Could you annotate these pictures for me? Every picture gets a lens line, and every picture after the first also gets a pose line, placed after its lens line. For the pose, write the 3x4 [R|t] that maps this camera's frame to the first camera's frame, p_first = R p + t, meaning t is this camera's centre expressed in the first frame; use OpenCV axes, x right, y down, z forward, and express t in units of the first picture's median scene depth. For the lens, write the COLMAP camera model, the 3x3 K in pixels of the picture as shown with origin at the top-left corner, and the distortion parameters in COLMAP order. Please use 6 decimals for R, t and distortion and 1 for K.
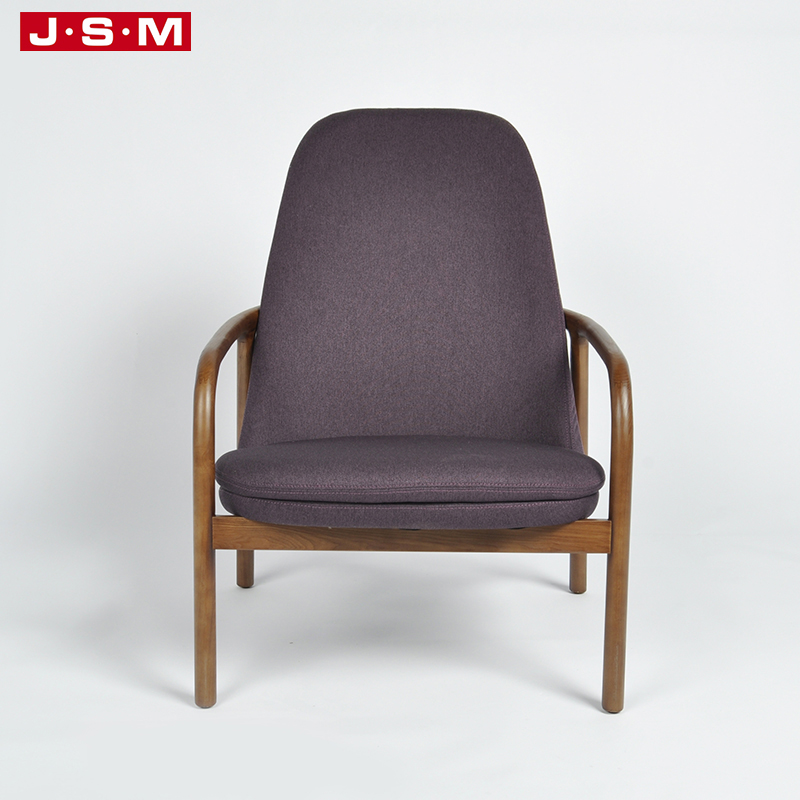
lens RADIAL K [[1523.9, 0, 392.7], [0, 1523.9, 401.6], [0, 0, 1]] dist [0.034075, 0.000000]
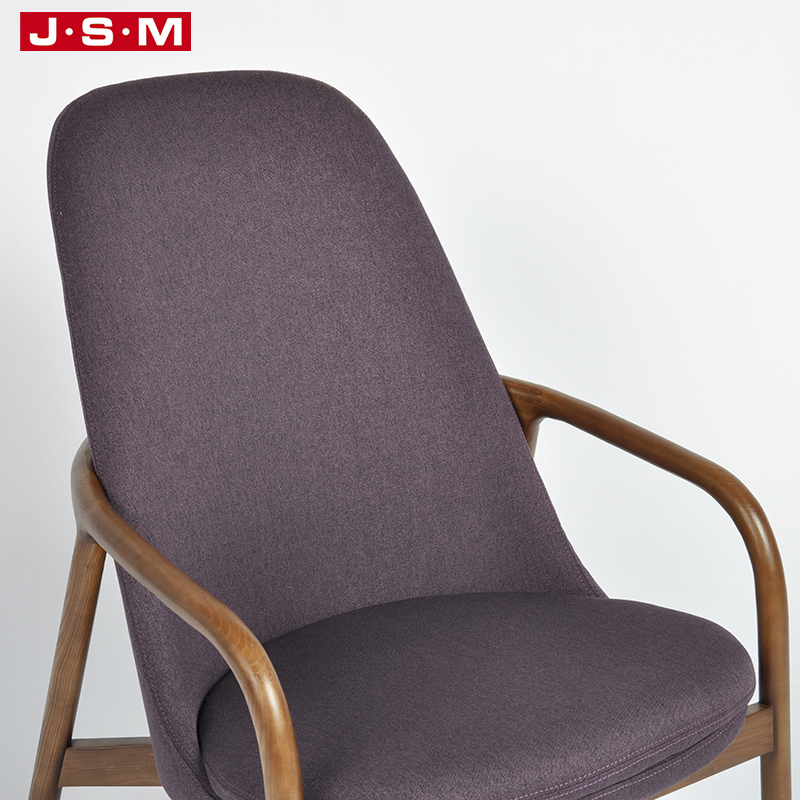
lens RADIAL K [[2014.6, 0, 419.8], [0, 2014.6, 405.8], [0, 0, 1]] dist [0.263104, 0.000000]
pose [[0.781203, -0.204365, 0.589879, -0.440613], [0.113439, 0.975639, 0.187779, -0.217579], [-0.613884, -0.079778, 0.785354, 0.314205]]
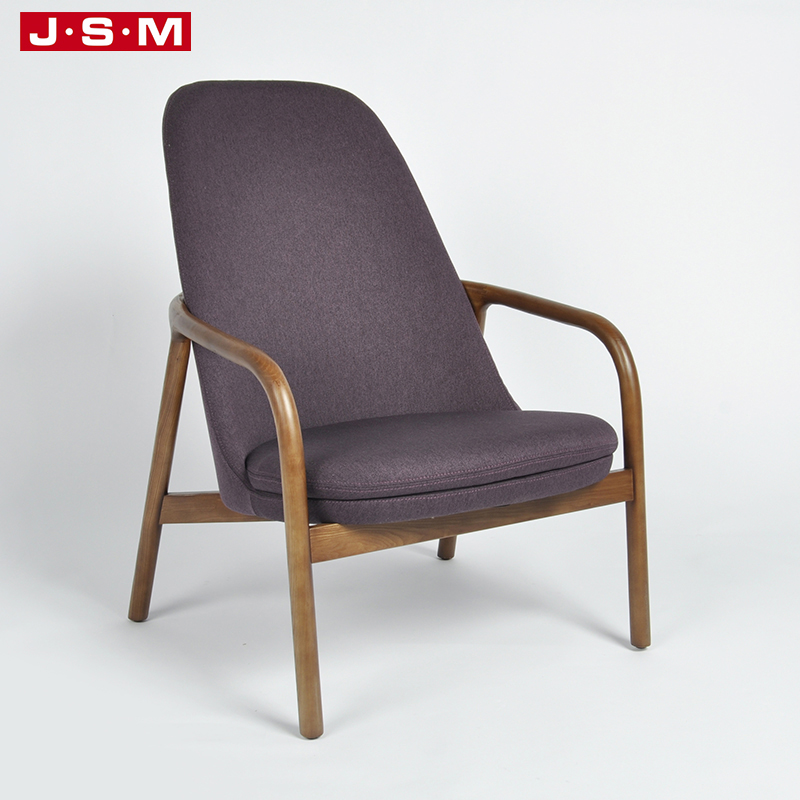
lens RADIAL K [[1523.9, 0, 401.8], [0, 1523.9, 398.1], [0, 0, 1]] dist [0.034075, 0.000000]
pose [[0.816438, -0.118542, 0.565134, -0.495106], [0.113634, 0.992547, 0.044031, -0.030358], [-0.566141, 0.028270, 0.823823, 0.186661]]
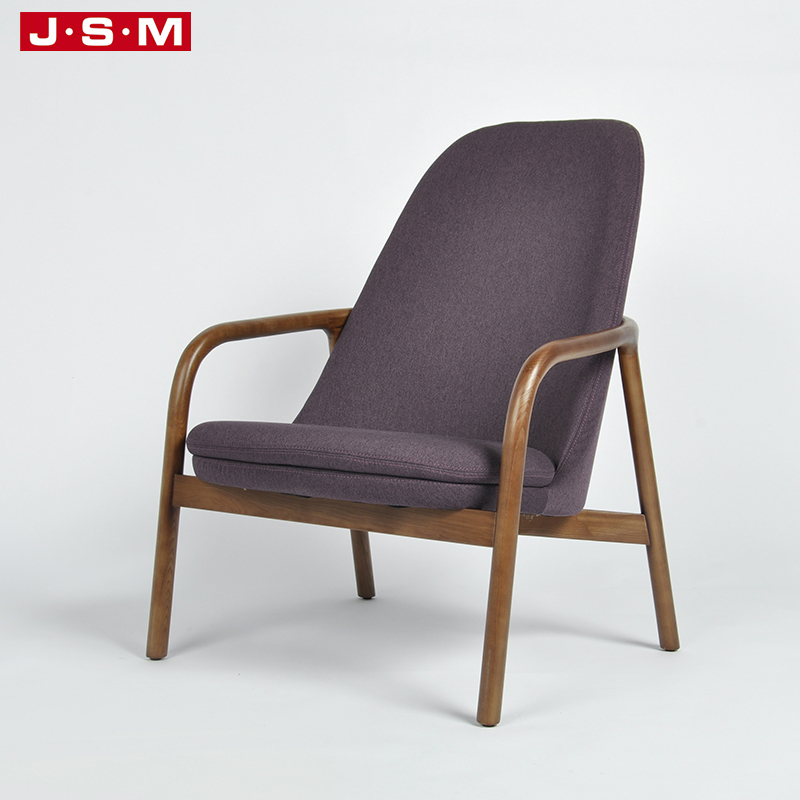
lens RADIAL K [[1656.6, 0, 404.8], [0, 1656.6, 399.1], [0, 0, 1]] dist [0.000277, 0.000000]
pose [[0.843378, 0.060919, -0.533857, 0.532450], [-0.119079, 0.990037, -0.075146, 0.077787], [0.523960, 0.126948, 0.842229, 0.091690]]
